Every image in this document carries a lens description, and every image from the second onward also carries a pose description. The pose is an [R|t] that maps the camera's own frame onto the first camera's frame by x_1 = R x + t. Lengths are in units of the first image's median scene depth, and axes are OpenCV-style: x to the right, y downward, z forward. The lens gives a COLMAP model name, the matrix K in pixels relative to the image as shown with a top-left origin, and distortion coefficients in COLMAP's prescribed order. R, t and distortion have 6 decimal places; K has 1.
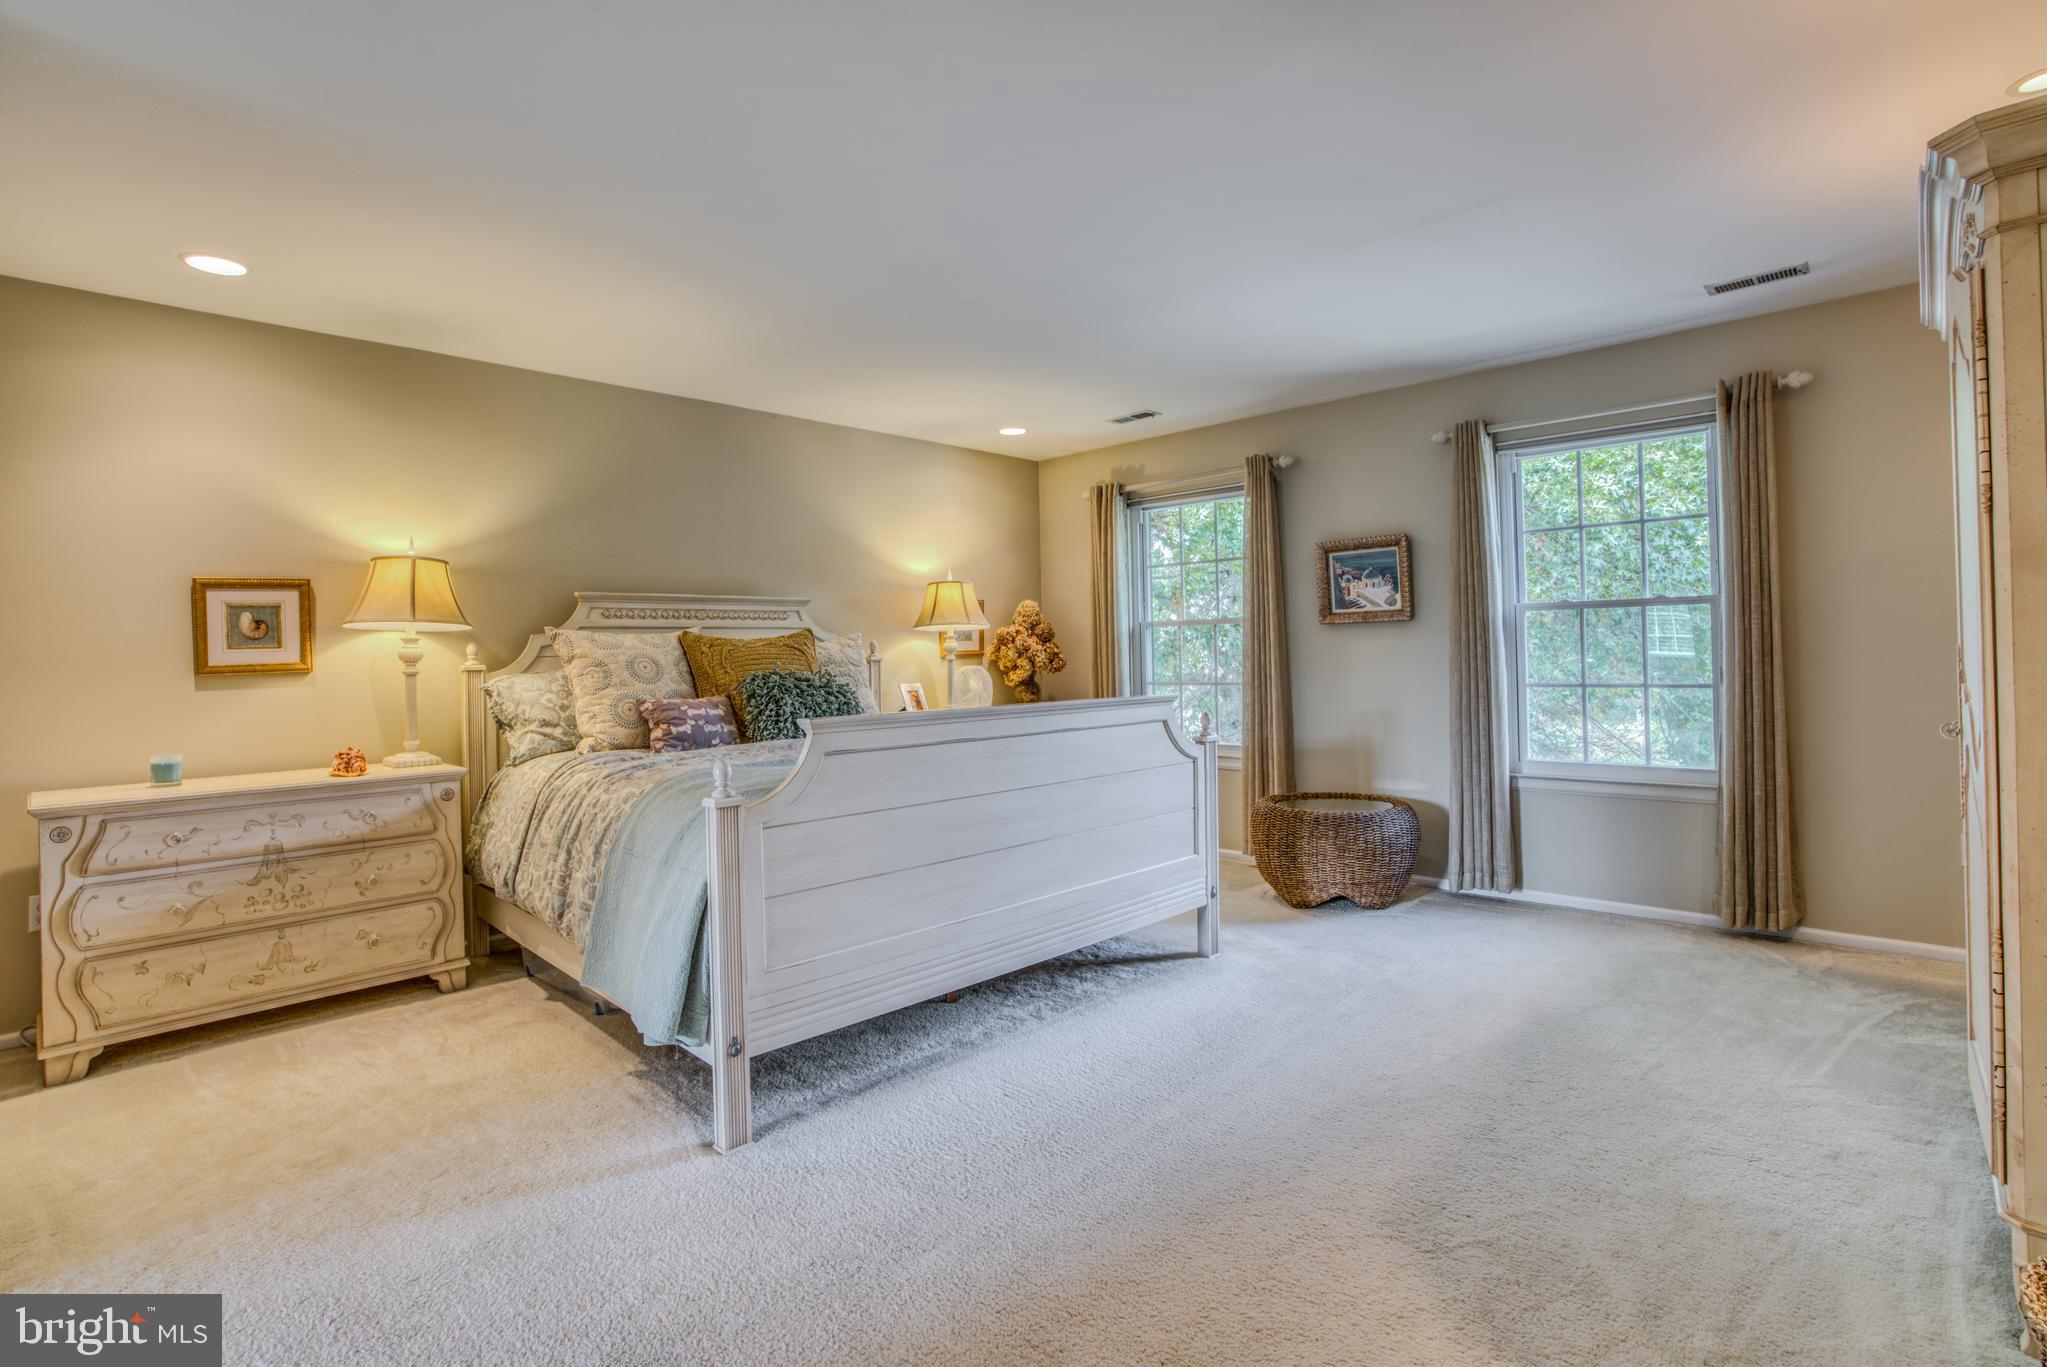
lens RADIAL K [[959.6, 0, 998.9], [0, 959.6, 658.5], [0, 0, 1]] dist [-0.074495, 0.030715]
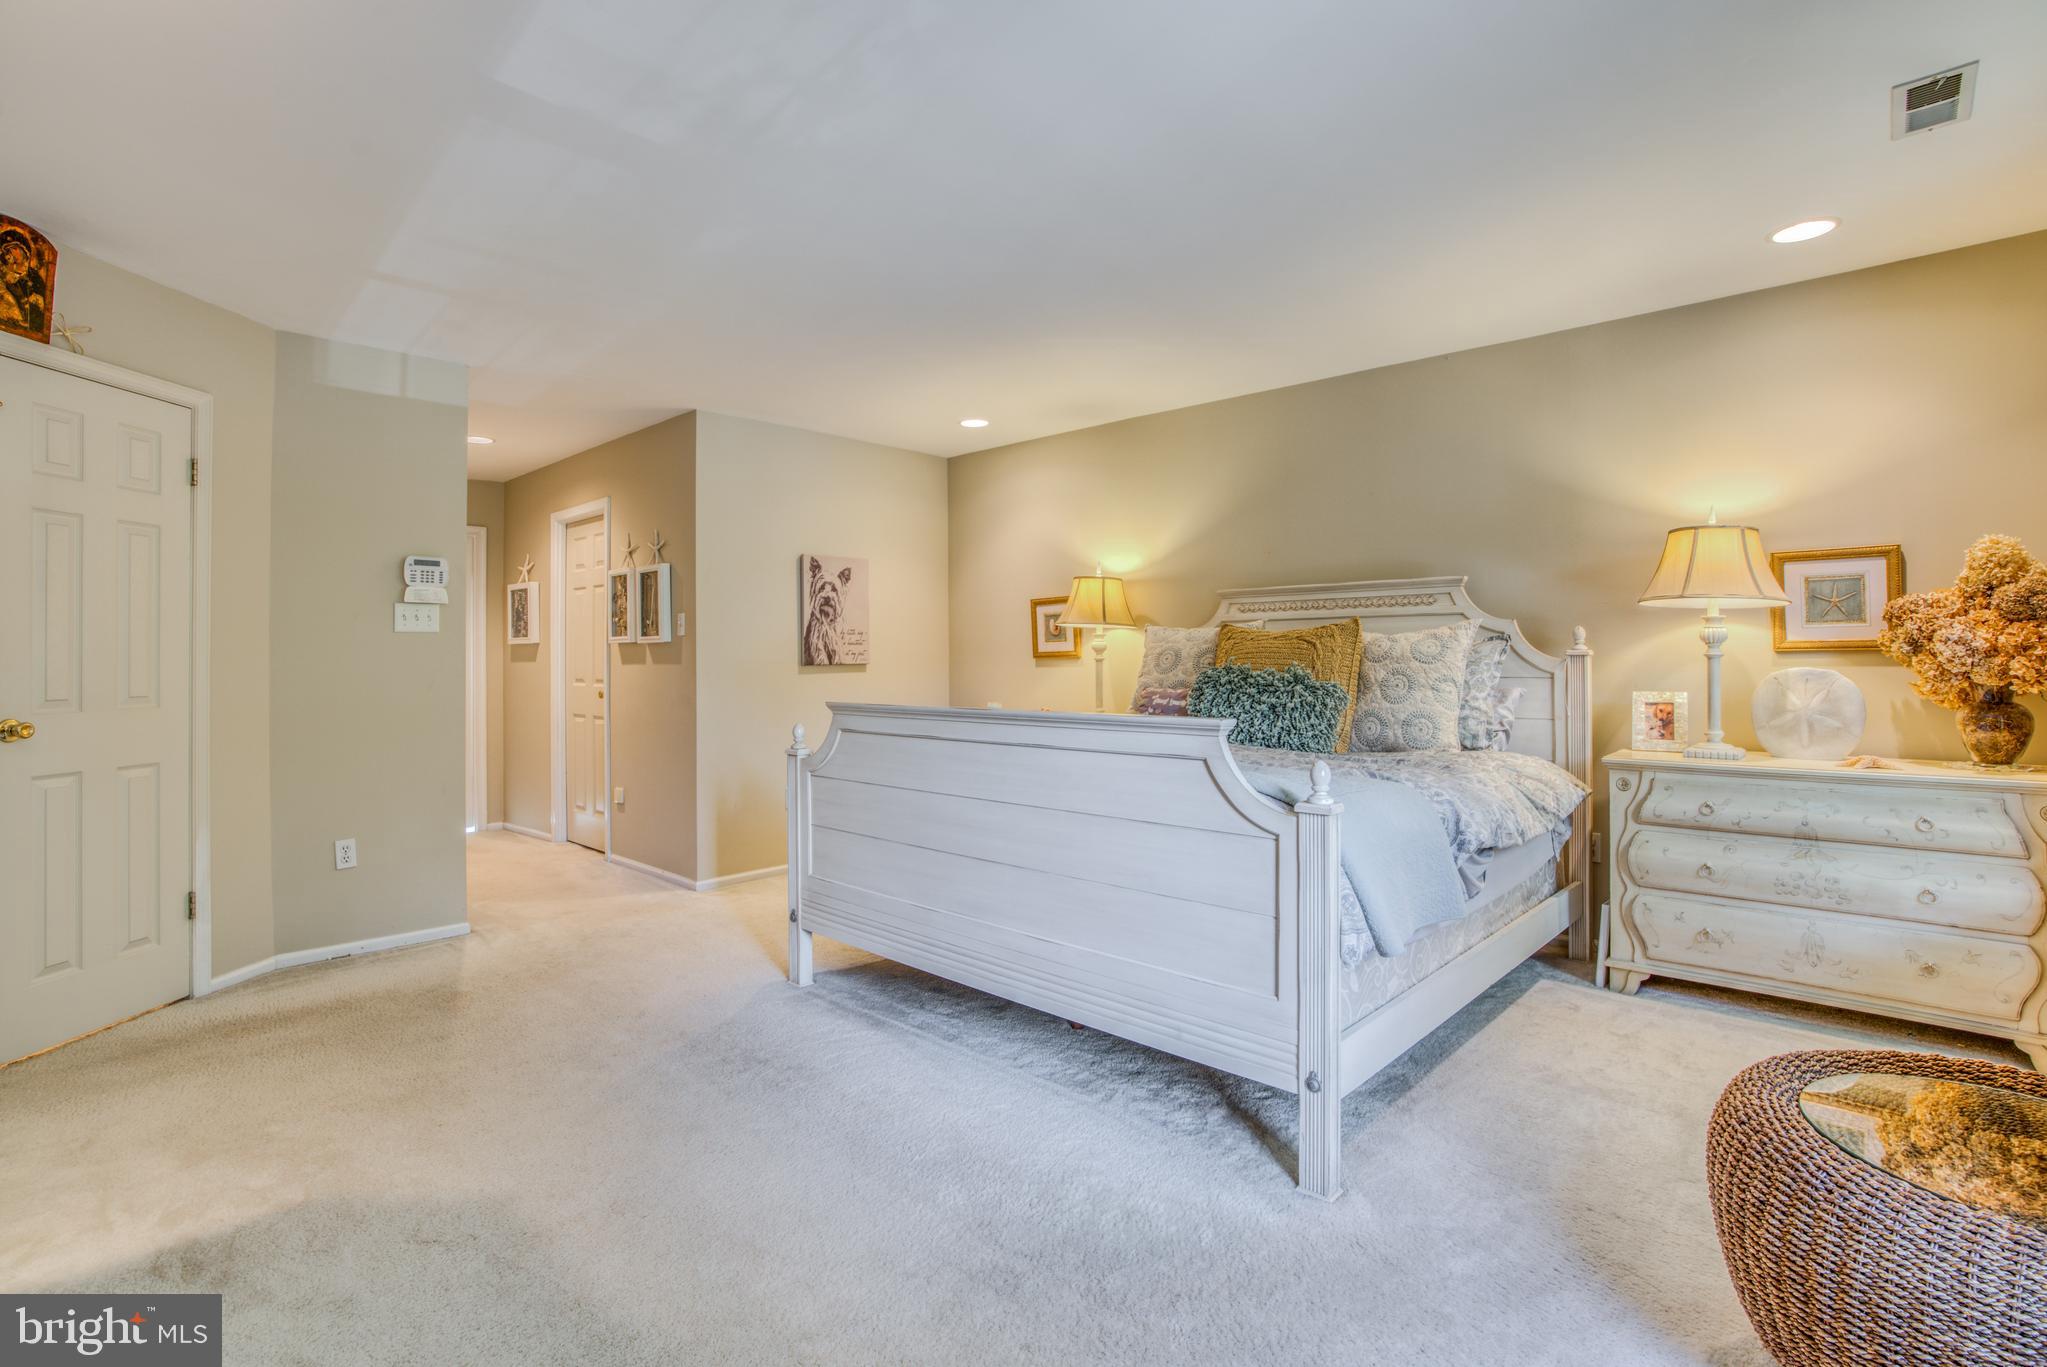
lens RADIAL K [[959.6, 0, 998.9], [0, 959.6, 658.5], [0, 0, 1]] dist [-0.074495, 0.030715]
pose [[0.041523, 0.023167, -0.998869, 0.526153], [0.005683, 0.999710, 0.023422, -0.013722], [0.999121, -0.006649, 0.041380, 0.541614]]
